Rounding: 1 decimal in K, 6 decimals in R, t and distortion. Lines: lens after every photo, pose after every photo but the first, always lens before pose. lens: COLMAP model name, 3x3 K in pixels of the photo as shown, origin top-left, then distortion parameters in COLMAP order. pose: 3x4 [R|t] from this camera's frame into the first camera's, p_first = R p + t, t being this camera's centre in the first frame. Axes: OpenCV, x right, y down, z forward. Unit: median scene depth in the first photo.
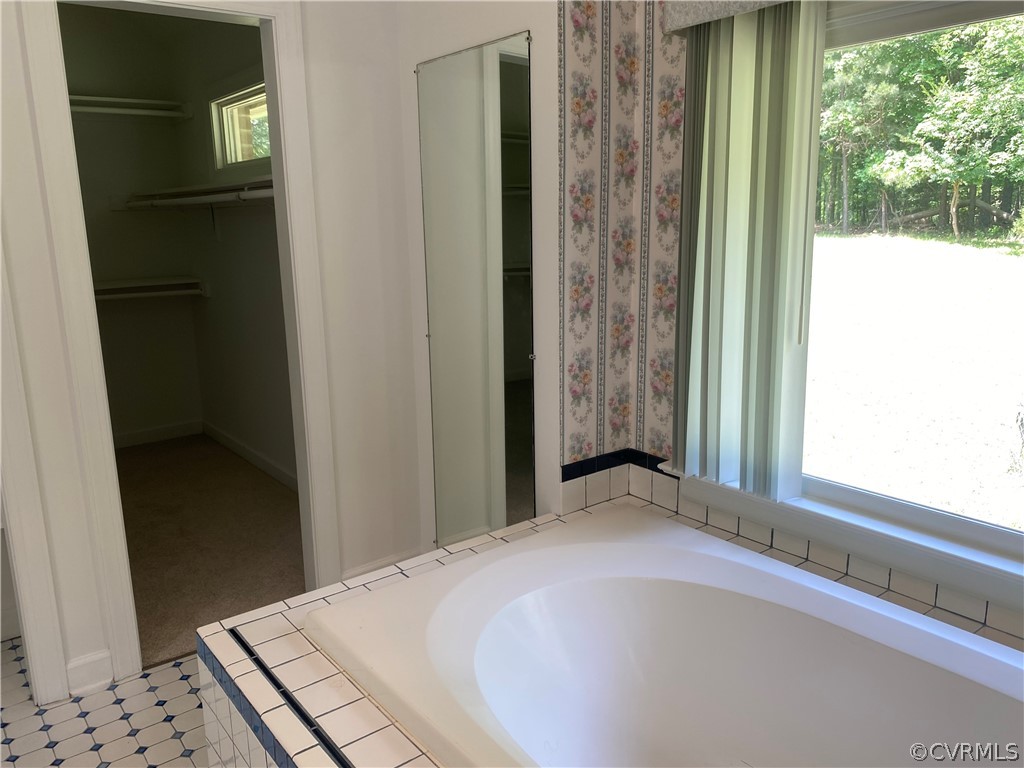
lens RADIAL K [[779.6, 0, 506.0], [0, 779.6, 376.1], [0, 0, 1]] dist [0.060840, -0.078911]
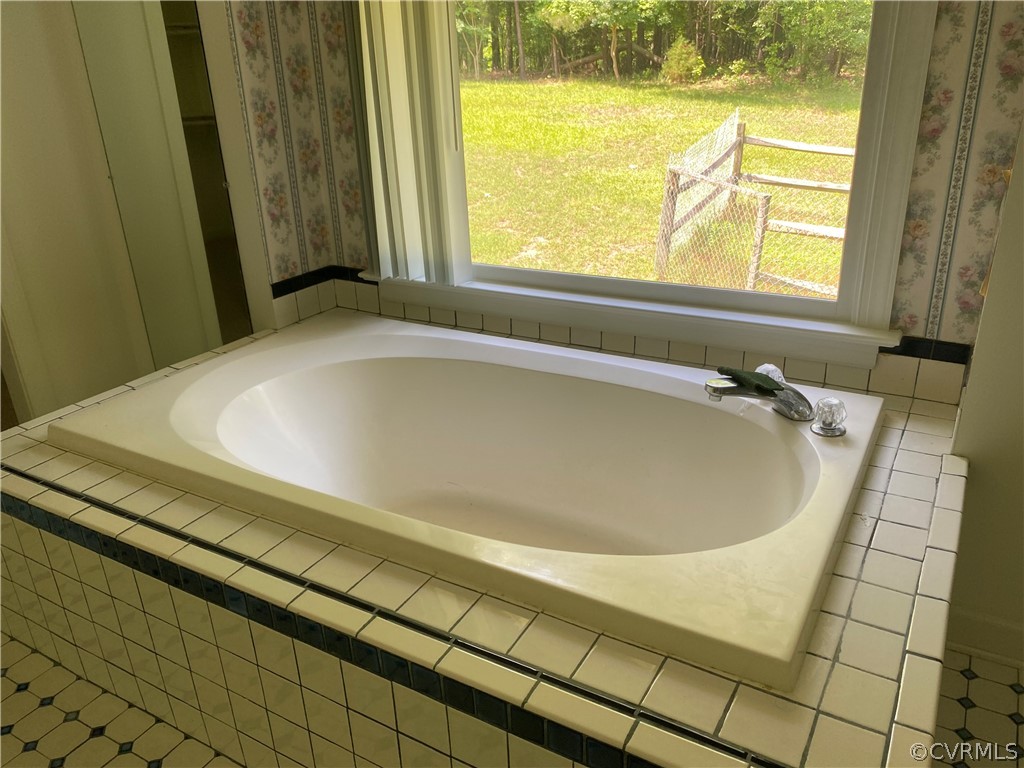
lens RADIAL K [[779.6, 0, 506.0], [0, 779.6, 376.1], [0, 0, 1]] dist [0.060840, -0.078911]
pose [[0.928848, -0.155088, 0.336437, -0.012832], [0.094315, 0.977227, 0.190086, 0.060857], [-0.358255, -0.144830, 0.922322, -0.154350]]
